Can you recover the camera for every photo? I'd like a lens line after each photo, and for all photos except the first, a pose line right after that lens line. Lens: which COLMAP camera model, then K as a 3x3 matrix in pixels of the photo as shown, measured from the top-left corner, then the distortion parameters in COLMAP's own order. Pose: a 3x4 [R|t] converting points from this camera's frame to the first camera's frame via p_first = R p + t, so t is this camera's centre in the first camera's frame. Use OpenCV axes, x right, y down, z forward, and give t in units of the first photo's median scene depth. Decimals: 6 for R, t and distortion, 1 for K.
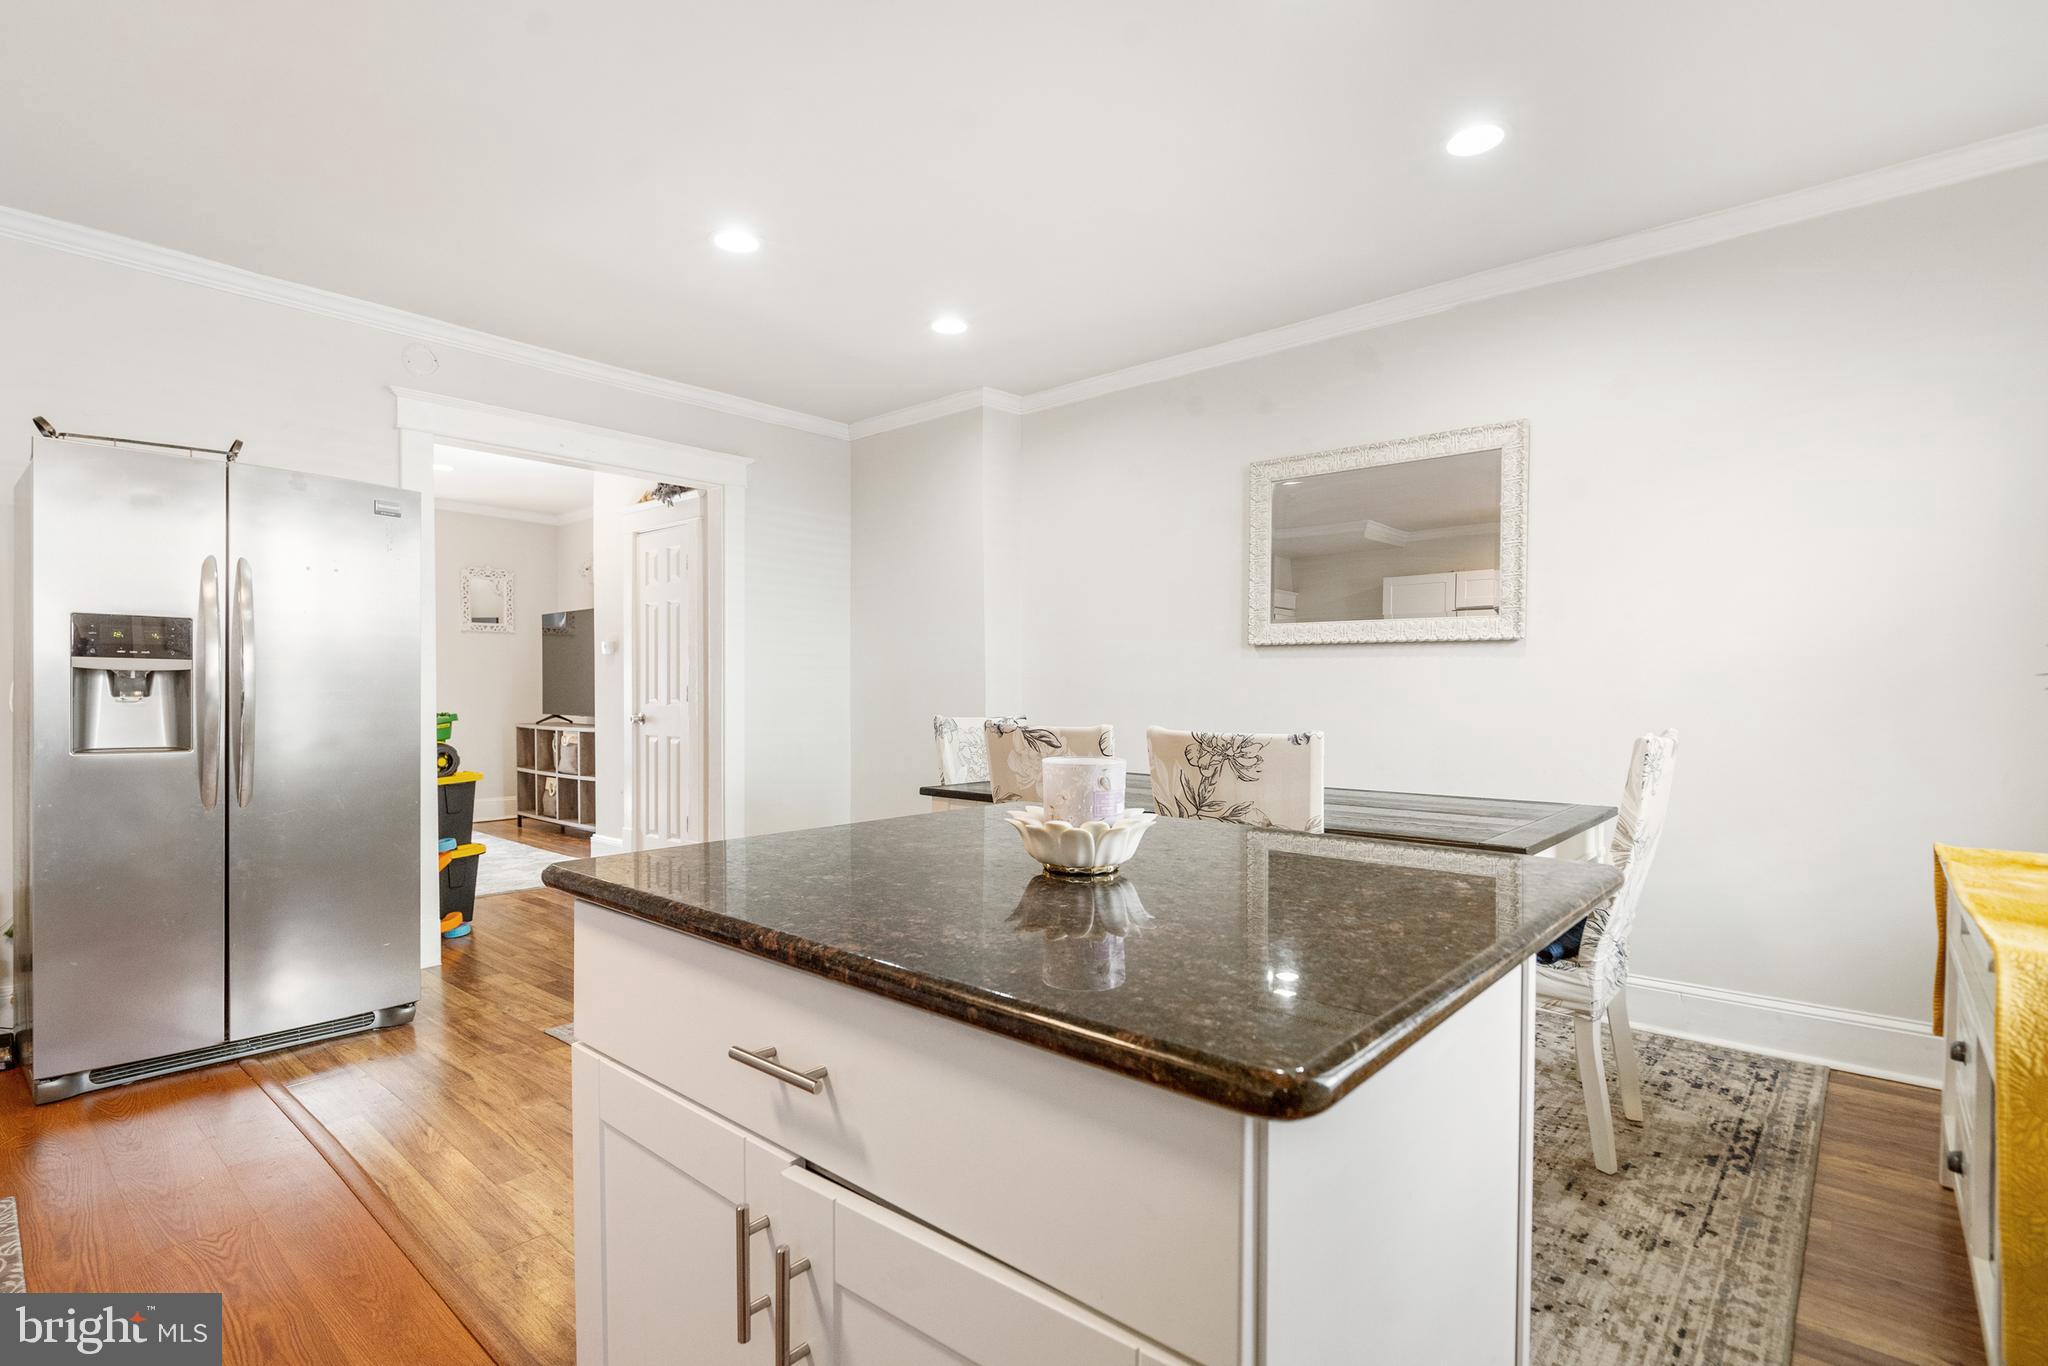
lens RADIAL K [[983.4, 0, 1022.7], [0, 983.4, 698.0], [0, 0, 1]] dist [0.001132, 0.000646]
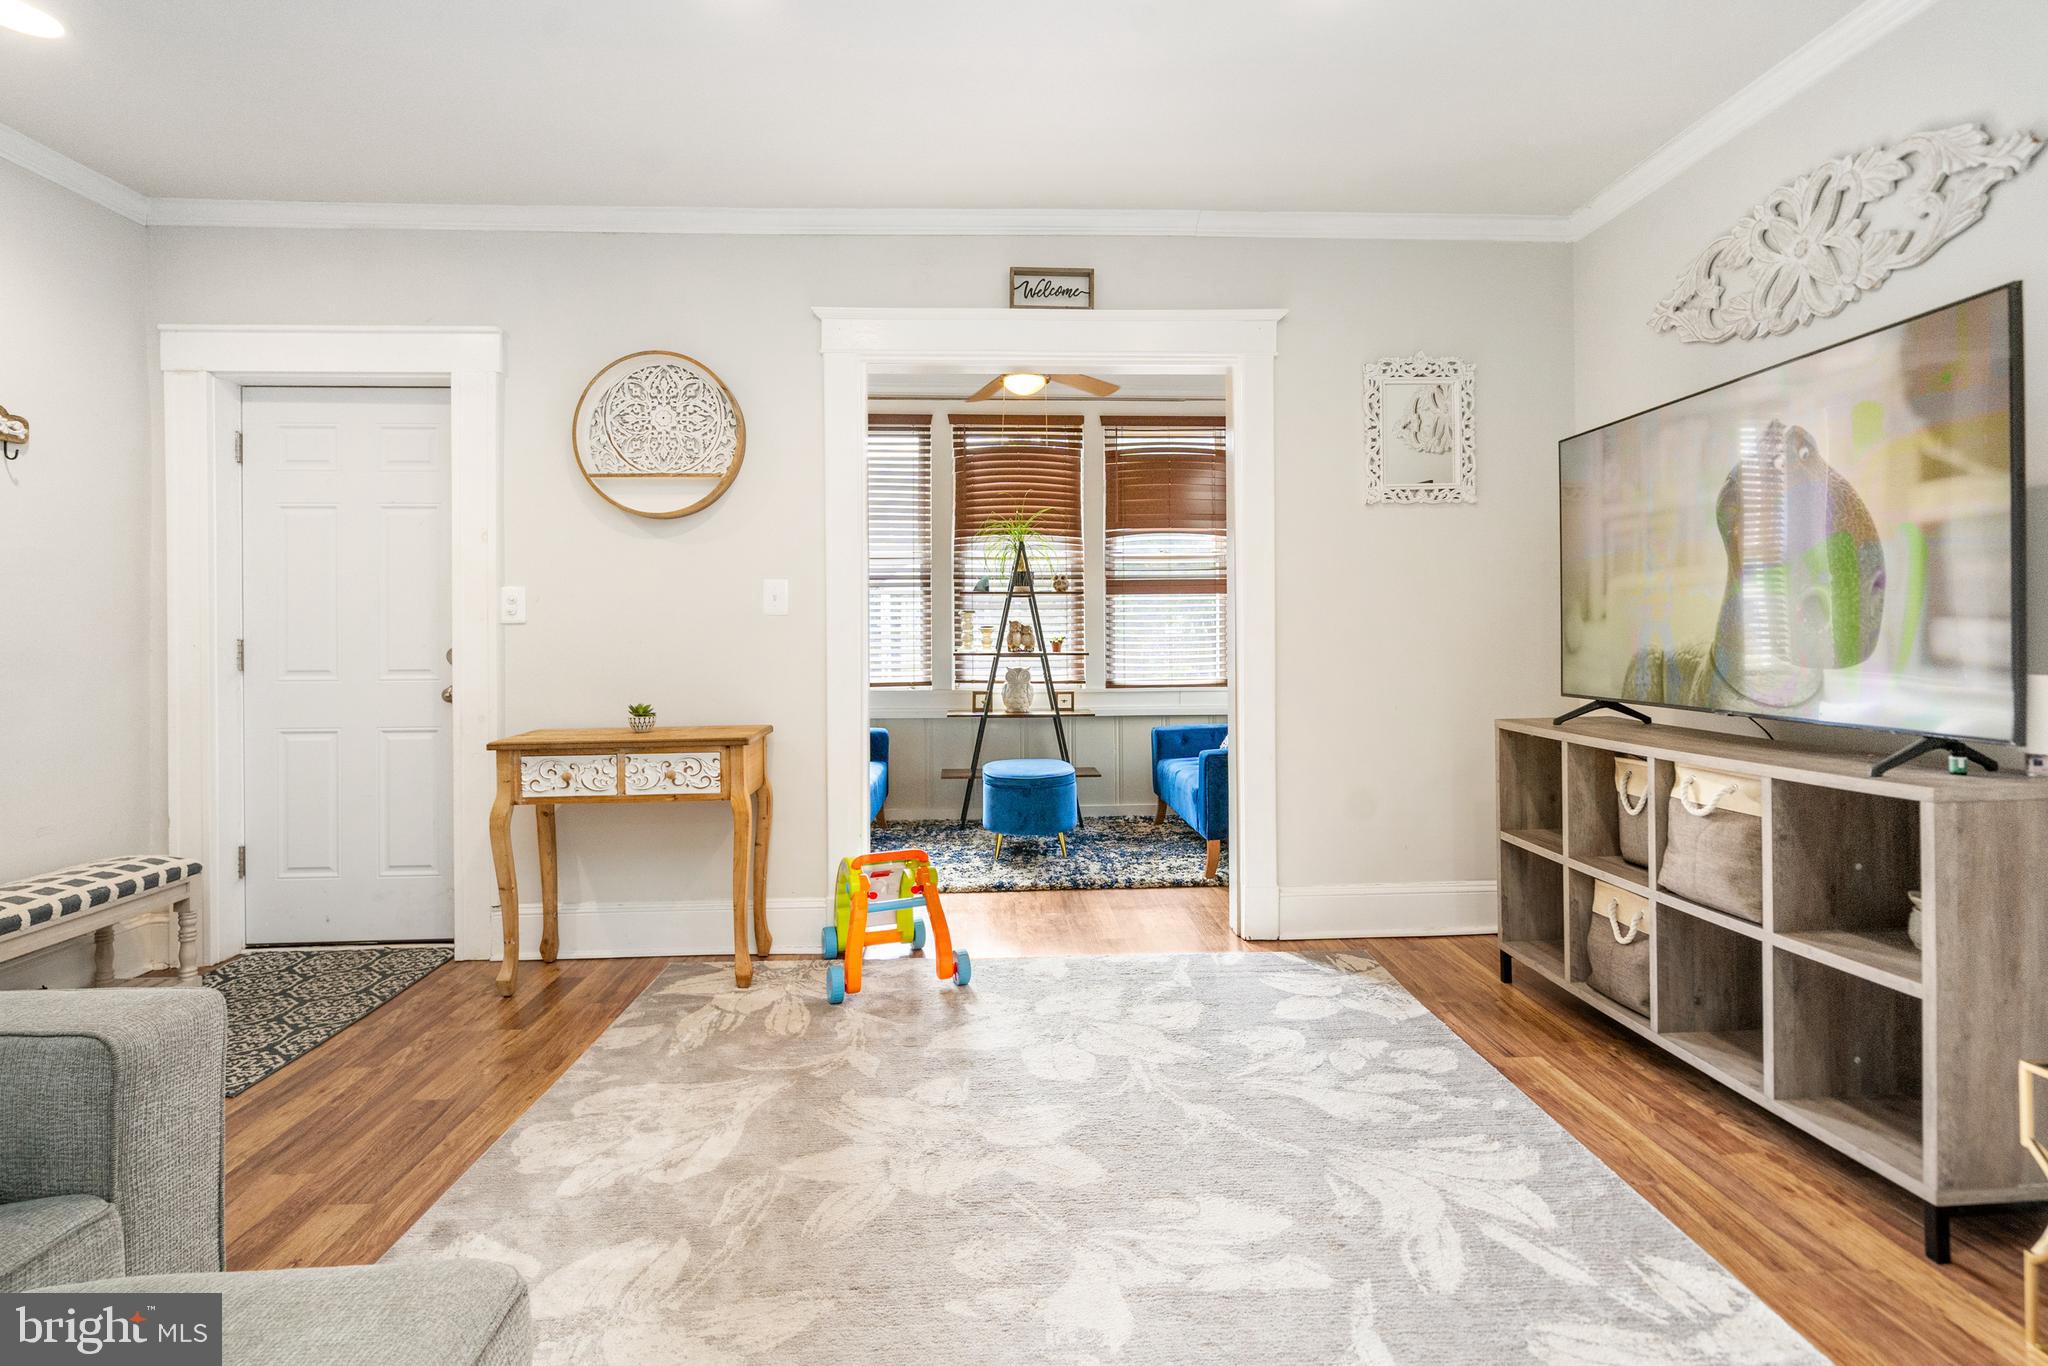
lens RADIAL K [[989.1, 0, 1024.8], [0, 989.1, 634.2], [0, 0, 1]] dist [0.001881, 0.000645]
pose [[0.690843, -0.008993, -0.722949, -0.371615], [0.002624, 0.999947, -0.009931, -0.005782], [0.723000, 0.004964, 0.690830, 0.608131]]
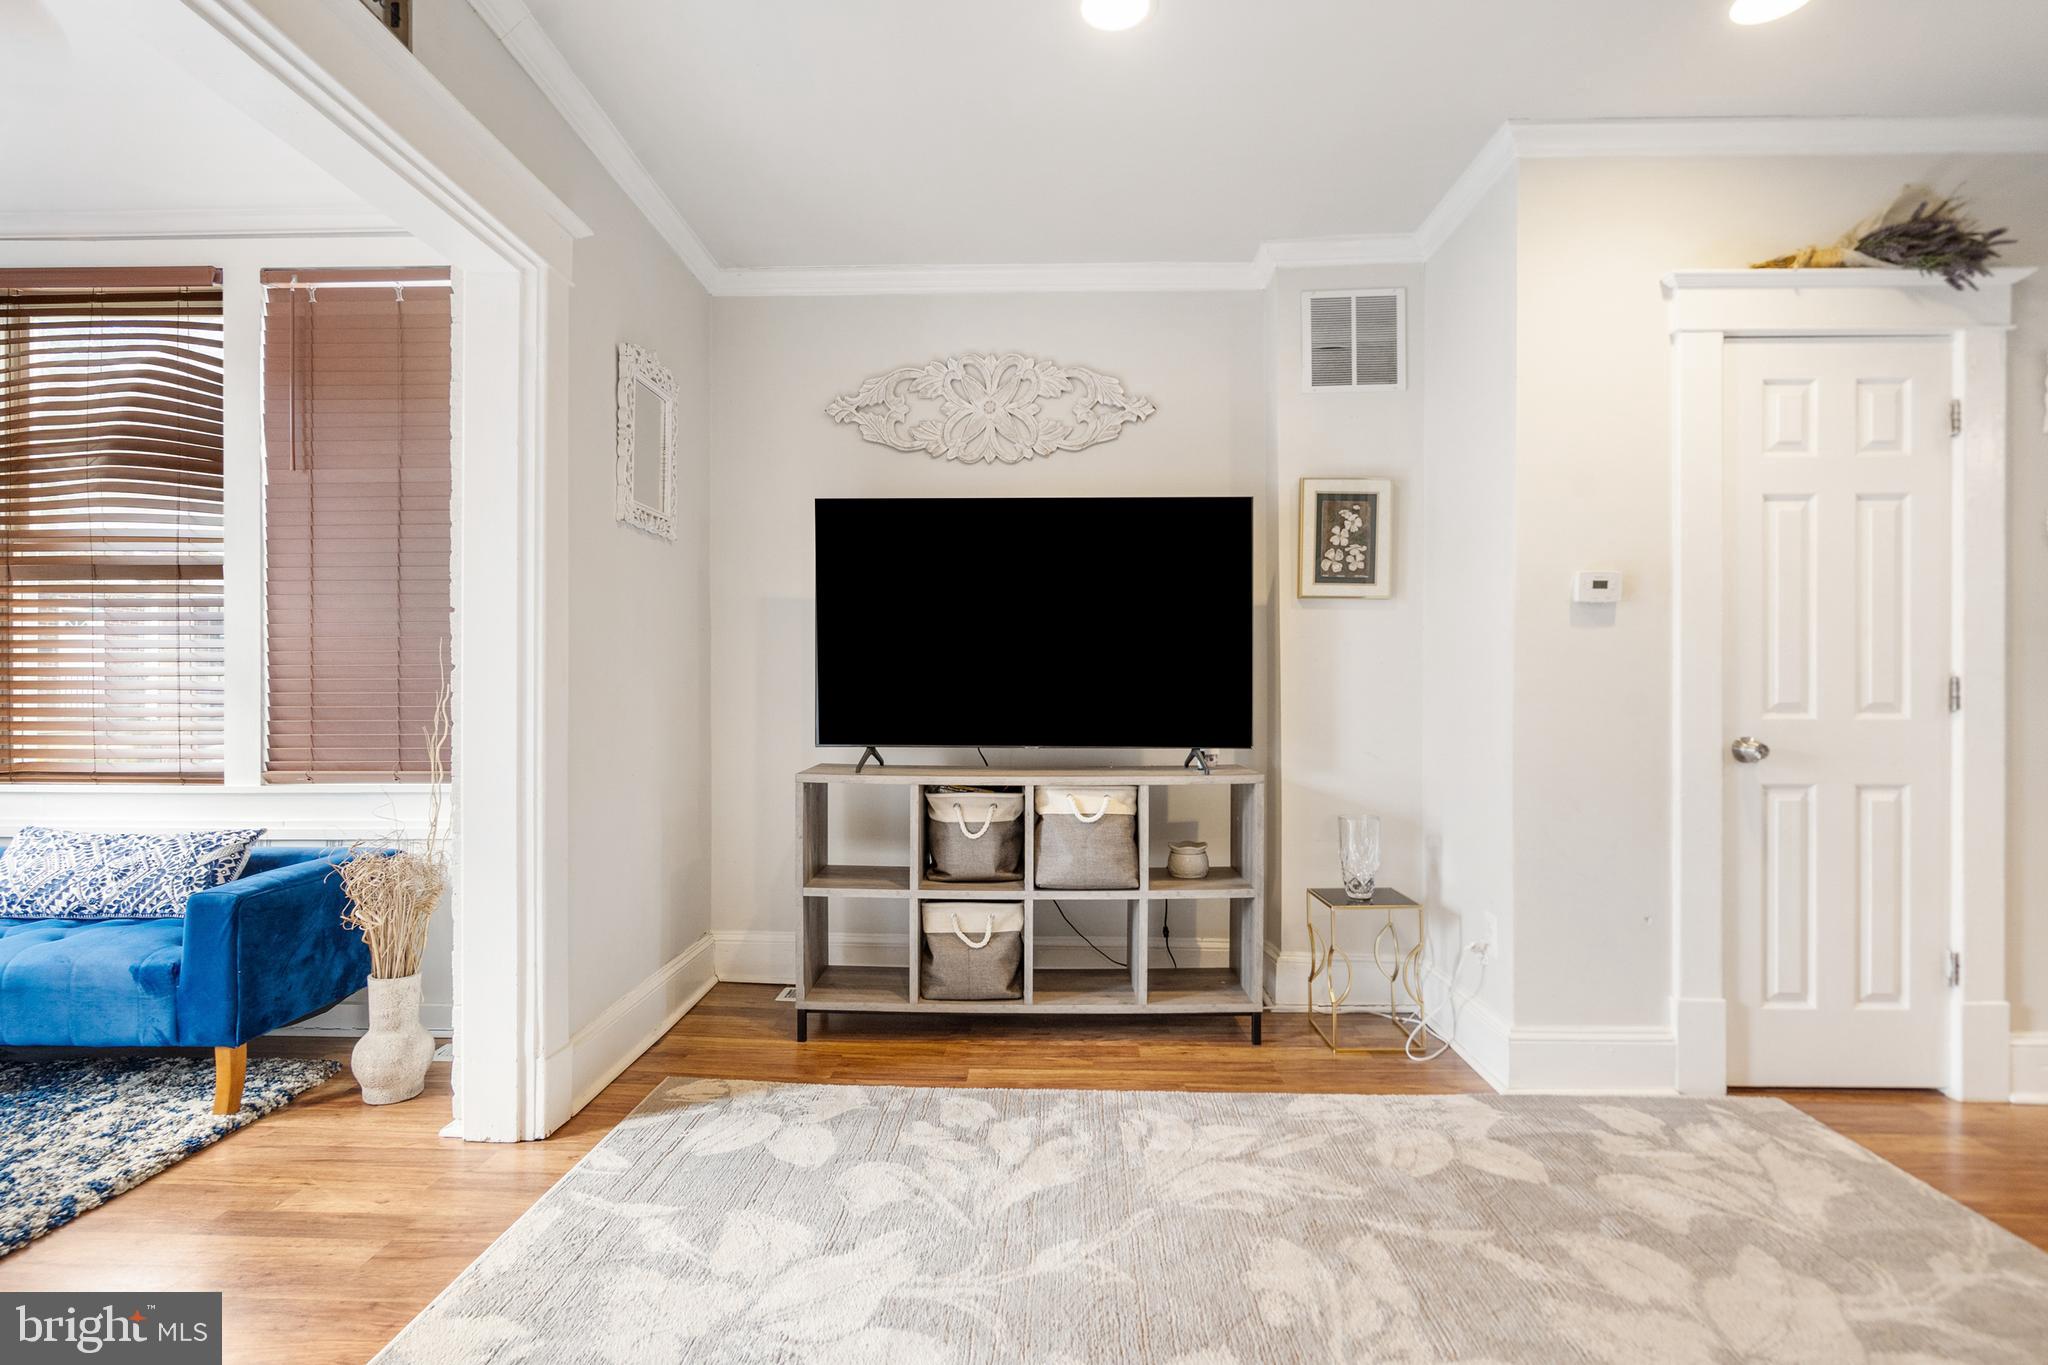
lens RADIAL K [[983.4, 0, 1022.7], [0, 983.4, 697.5], [0, 0, 1]] dist [0.001132, 0.000646]
pose [[0.775495, -0.005167, 0.631333, -0.721414], [0.007517, 0.999971, -0.001048, -0.003759], [-0.631309, 0.005559, 0.775511, 0.670065]]
